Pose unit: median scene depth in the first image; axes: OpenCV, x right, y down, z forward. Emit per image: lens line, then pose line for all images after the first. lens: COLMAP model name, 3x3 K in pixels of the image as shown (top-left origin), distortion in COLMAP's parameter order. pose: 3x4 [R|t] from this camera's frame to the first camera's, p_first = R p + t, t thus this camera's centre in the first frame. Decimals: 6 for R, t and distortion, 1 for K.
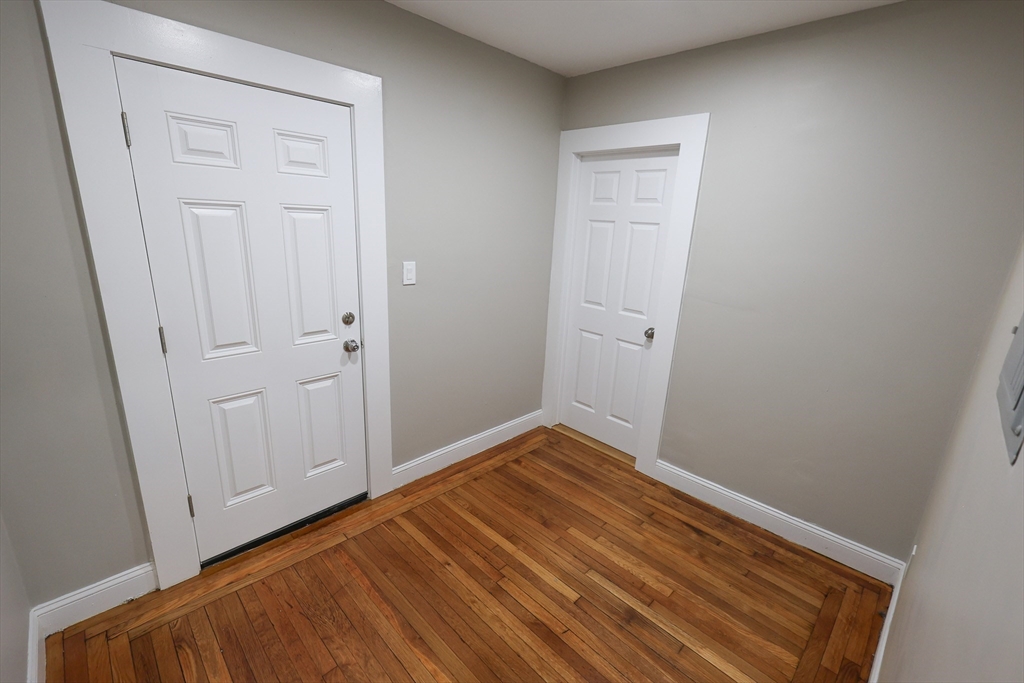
lens RADIAL K [[442.7, 0, 516.9], [0, 442.7, 340.2], [0, 0, 1]] dist [0.001969, -0.000028]
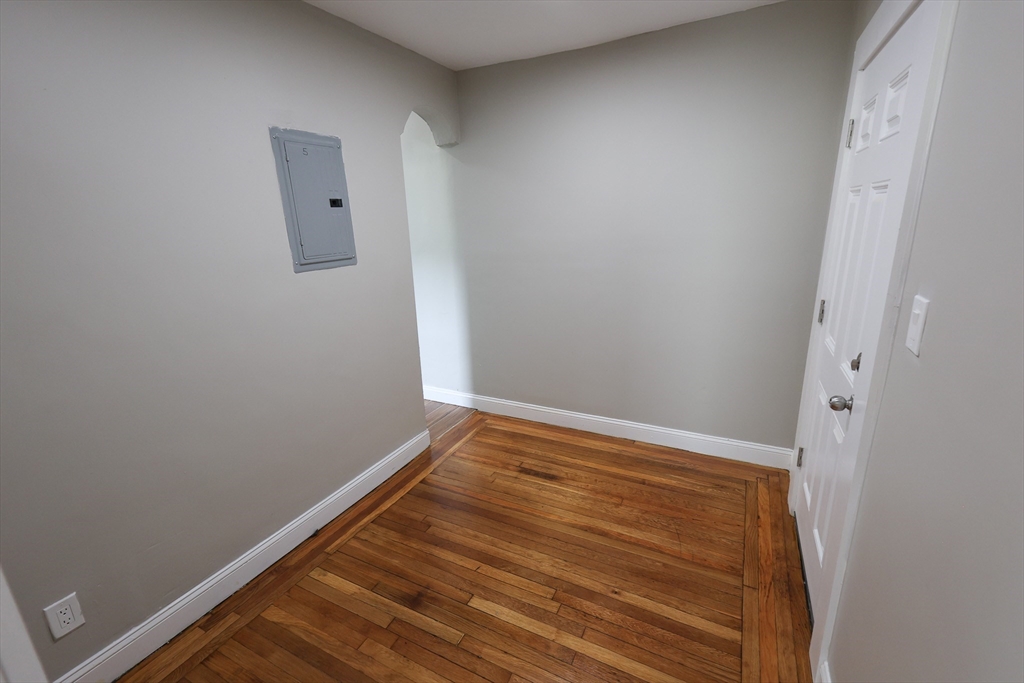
lens RADIAL K [[442.7, 0, 516.9], [0, 442.7, 340.2], [0, 0, 1]] dist [0.001969, -0.000028]
pose [[-0.949733, 0.072461, -0.304558, 0.302625], [-0.092028, 0.865239, 0.492840, -0.395464], [0.299227, 0.496095, -0.815078, 1.586099]]
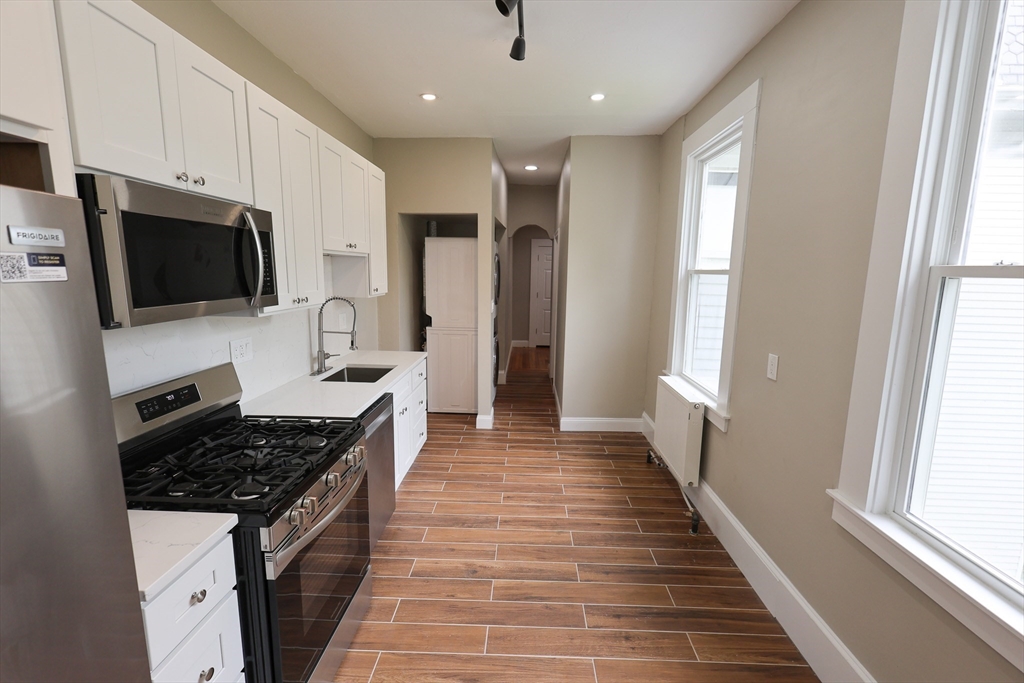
lens RADIAL K [[442.7, 0, 516.9], [0, 442.7, 340.2], [0, 0, 1]] dist [0.001969, -0.000028]
pose [[0.685437, 0.080092, -0.723714, 2.524928], [-0.177336, 0.982366, -0.059240, 0.783593], [0.706207, 0.168946, 0.687553, -2.356087]]
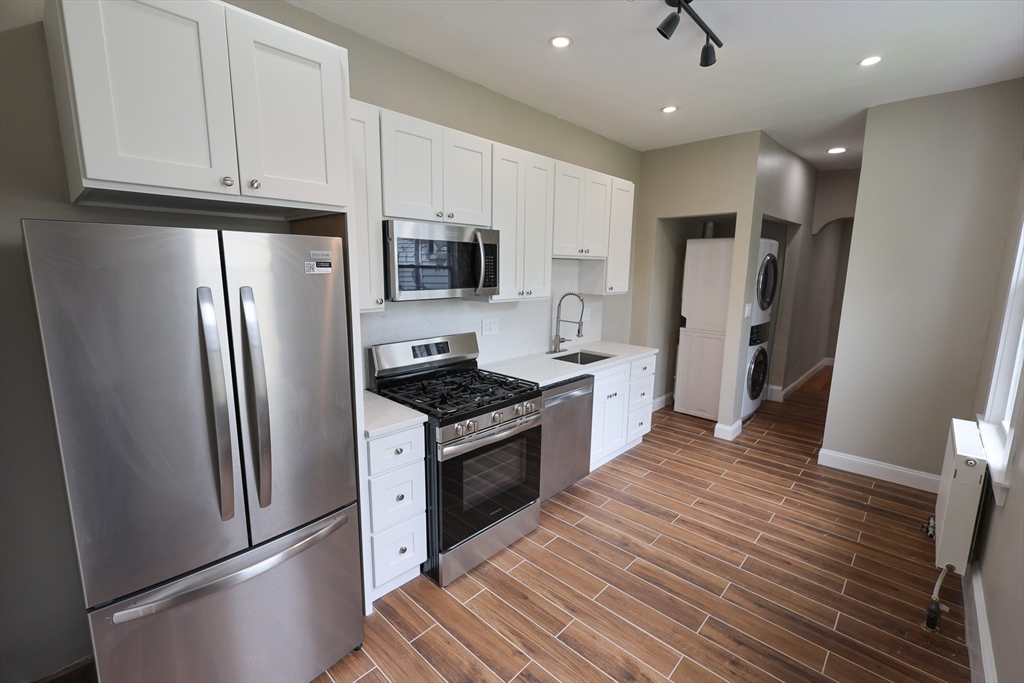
lens RADIAL K [[442.7, 0, 516.9], [0, 442.7, 340.2], [0, 0, 1]] dist [0.001969, -0.000028]
pose [[0.034090, 0.118792, -0.992334, 2.855757], [-0.277455, 0.955007, 0.104792, 0.718346], [0.960134, 0.271755, 0.065515, -2.070880]]
